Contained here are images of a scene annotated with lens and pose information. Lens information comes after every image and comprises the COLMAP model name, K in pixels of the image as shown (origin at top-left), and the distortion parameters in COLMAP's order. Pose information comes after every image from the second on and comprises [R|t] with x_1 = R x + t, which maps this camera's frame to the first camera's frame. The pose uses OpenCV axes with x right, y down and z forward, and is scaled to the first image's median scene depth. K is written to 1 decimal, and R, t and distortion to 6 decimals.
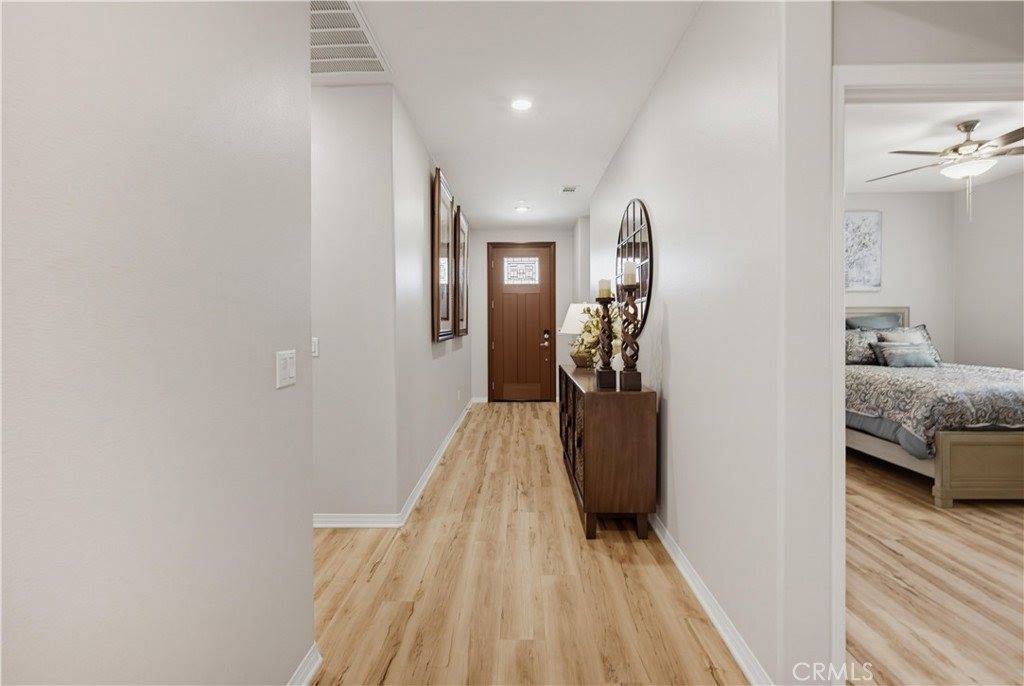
lens RADIAL K [[449.5, 0, 512.8], [0, 449.5, 329.1], [0, 0, 1]] dist [-0.004506, 0.000851]
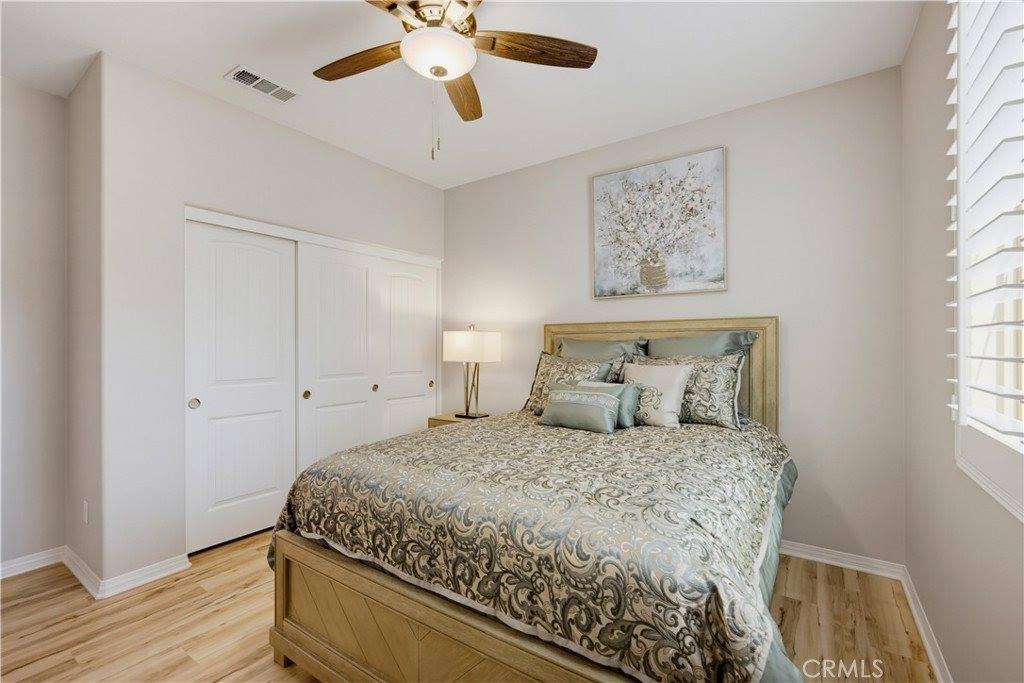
lens RADIAL K [[455.9, 0, 544.0], [0, 455.9, 343.1], [0, 0, 1]] dist [-0.003348, -0.000131]
pose [[0.839531, 0.001206, -0.543311, 1.364899], [-0.010200, 0.999856, -0.013541, -0.013096], [0.543216, 0.016910, 0.839422, 0.592873]]
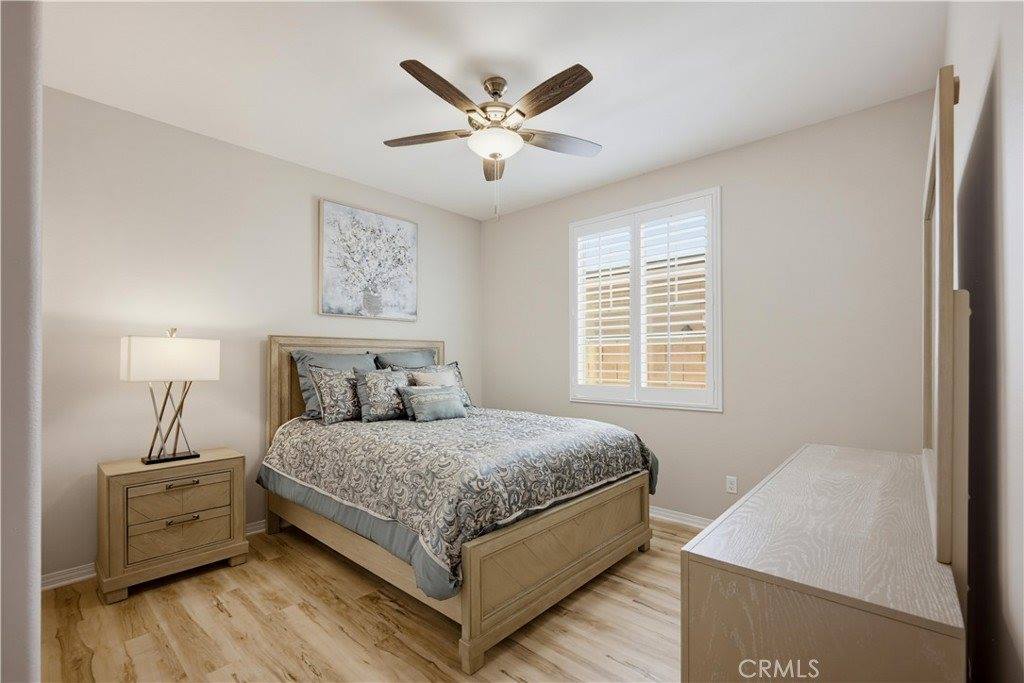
lens RADIAL K [[443.9, 0, 514.2], [0, 443.9, 347.5], [0, 0, 1]] dist [-0.003727, 0.000566]
pose [[0.656654, 0.024517, 0.753793, 0.480370], [0.008576, 0.999164, -0.039969, -0.004281], [-0.754143, 0.032710, 0.655895, 0.493112]]
